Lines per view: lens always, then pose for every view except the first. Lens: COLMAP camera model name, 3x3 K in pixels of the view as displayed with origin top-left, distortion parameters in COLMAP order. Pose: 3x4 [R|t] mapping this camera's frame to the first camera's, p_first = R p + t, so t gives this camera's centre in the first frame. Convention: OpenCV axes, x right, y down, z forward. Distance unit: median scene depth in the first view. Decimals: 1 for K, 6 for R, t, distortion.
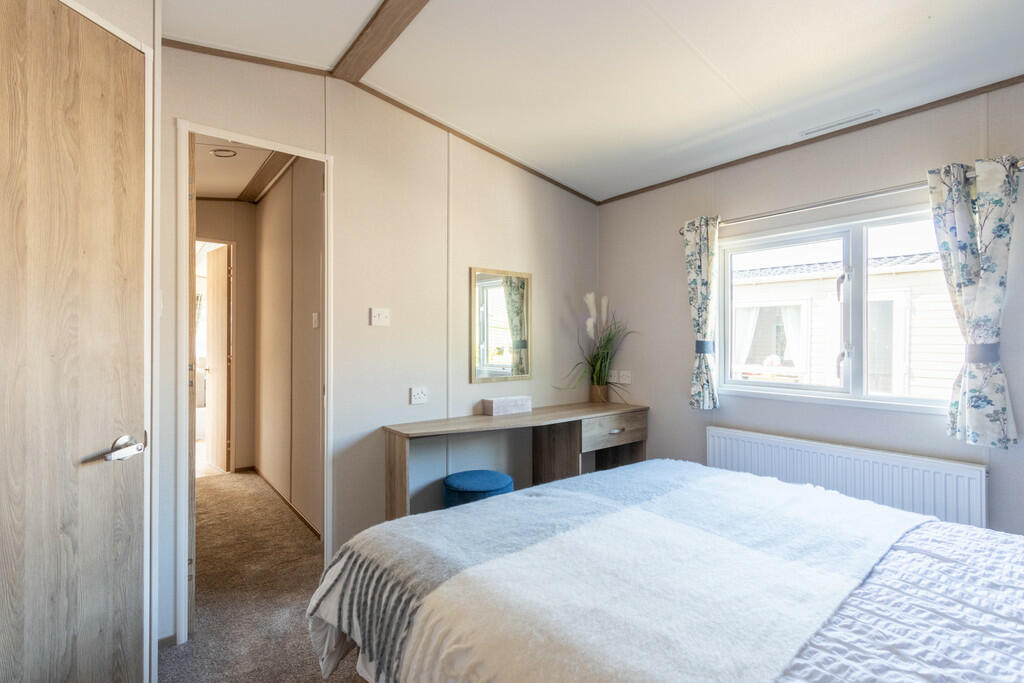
lens RADIAL K [[471.0, 0, 510.5], [0, 471.0, 338.9], [0, 0, 1]] dist [0.002976, 0.000426]
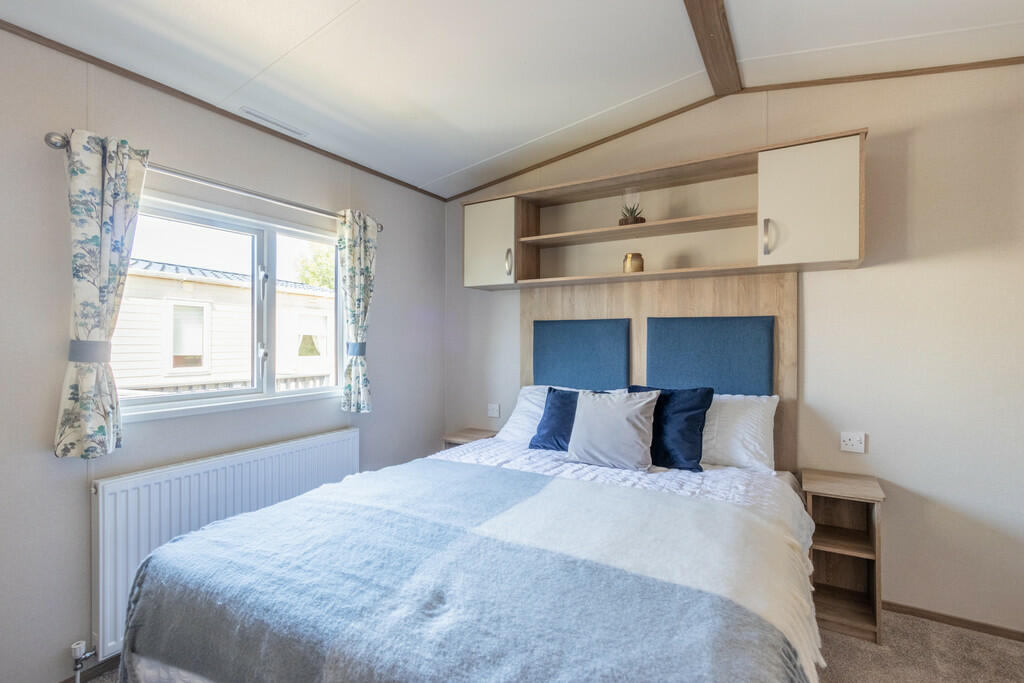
lens RADIAL K [[471.0, 0, 510.5], [0, 471.0, 338.9], [0, 0, 1]] dist [0.002976, 0.000426]
pose [[-0.343406, 0.000122, 0.939187, -0.693589], [-0.001110, 0.999999, -0.000536, 0.001347], [-0.939187, -0.001226, -0.343405, 1.461645]]
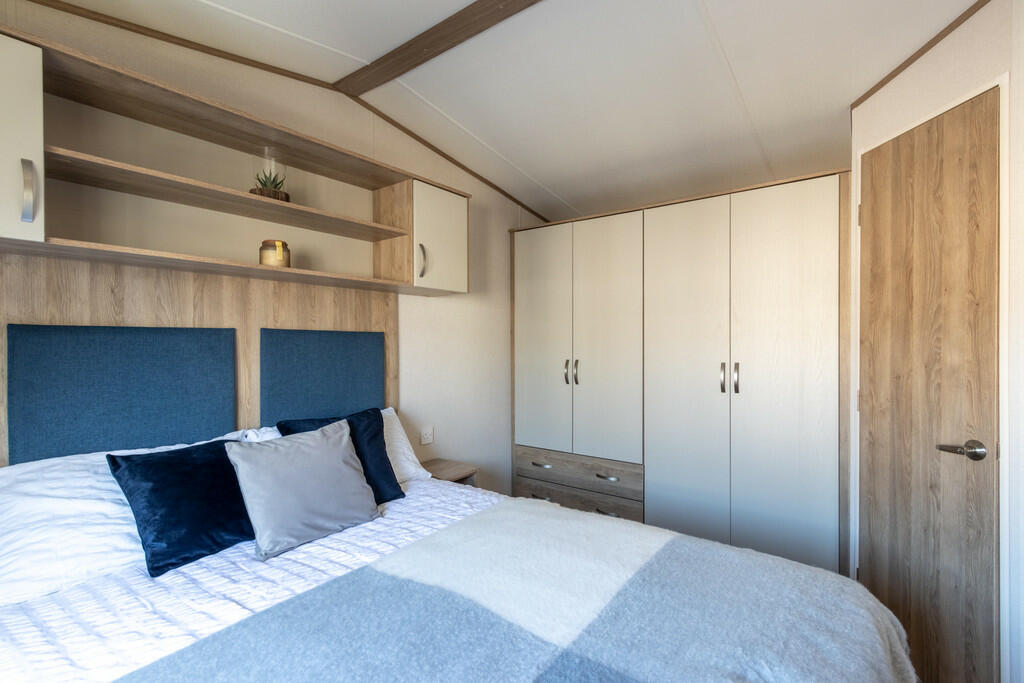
lens RADIAL K [[476.1, 0, 513.8], [0, 476.1, 350.2], [0, 0, 1]] dist [0.002813, 0.000547]
pose [[-0.970684, 0.008894, -0.240194, 0.558114], [0.006065, 0.999903, 0.012513, -0.036532], [0.240282, 0.010689, -0.970644, 1.869975]]
